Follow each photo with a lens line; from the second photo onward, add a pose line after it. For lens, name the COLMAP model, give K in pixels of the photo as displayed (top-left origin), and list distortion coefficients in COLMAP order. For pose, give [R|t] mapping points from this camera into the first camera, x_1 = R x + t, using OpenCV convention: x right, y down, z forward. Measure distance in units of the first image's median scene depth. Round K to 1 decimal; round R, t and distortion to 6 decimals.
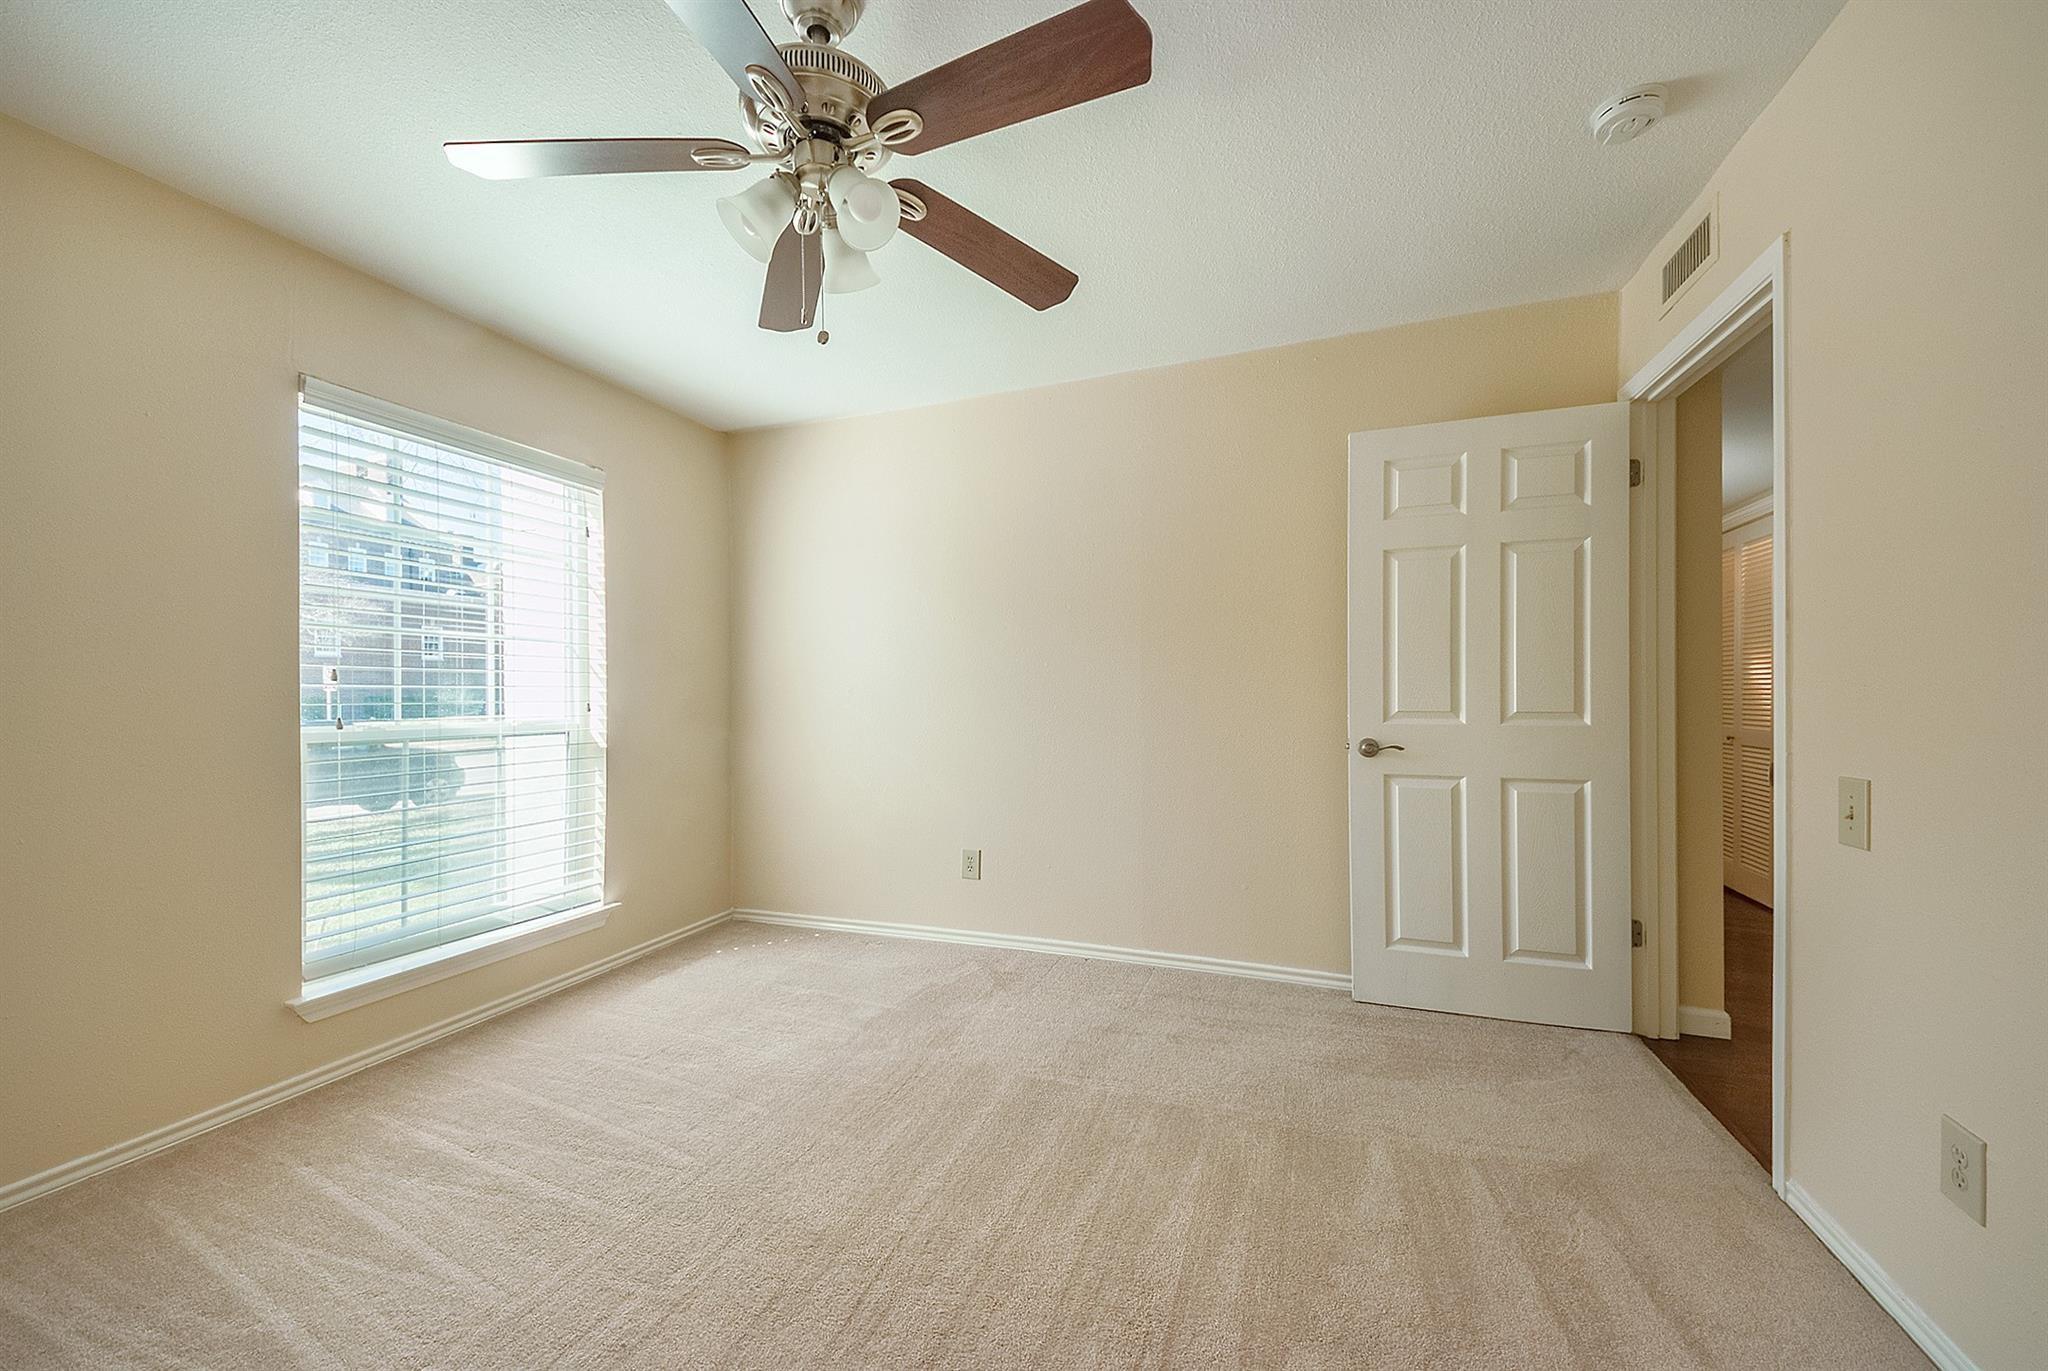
lens RADIAL K [[755.0, 0, 1024.0], [0, 755.0, 685.5], [0, 0, 1]] dist [-0.000123, -0.000032]
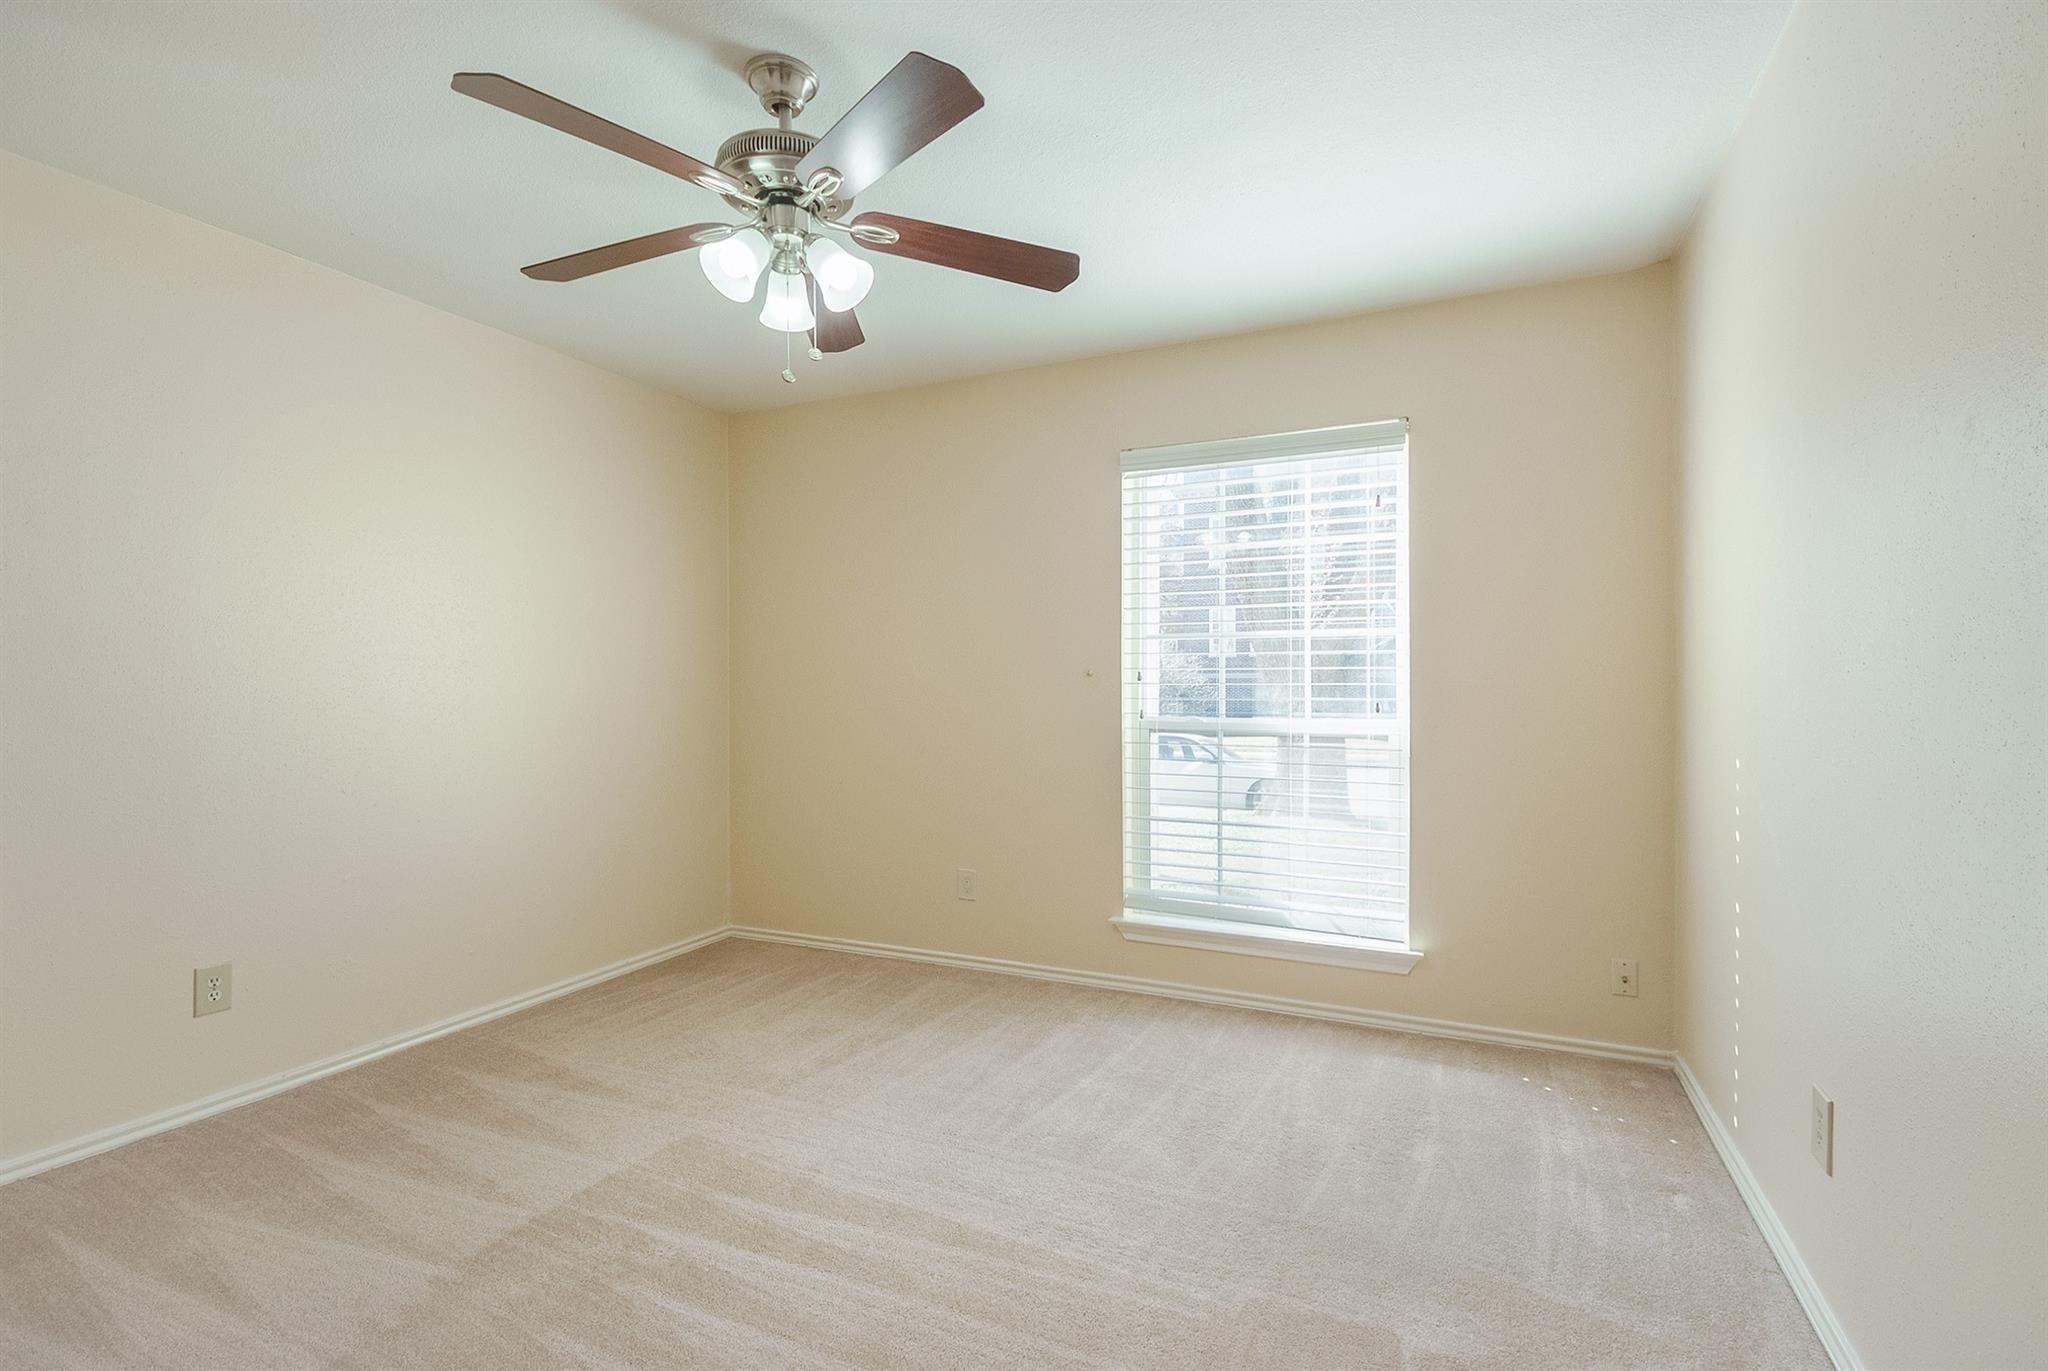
lens RADIAL K [[1025.5, 0, 1024.0], [0, 1025.5, 685.5], [0, 0, 1]] dist [0.036716, -0.040146]
pose [[-0.117271, 0.007715, -0.993070, 0.683076], [0.014609, 0.999875, 0.006043, -0.010176], [0.992993, -0.013799, -0.117369, 0.818573]]
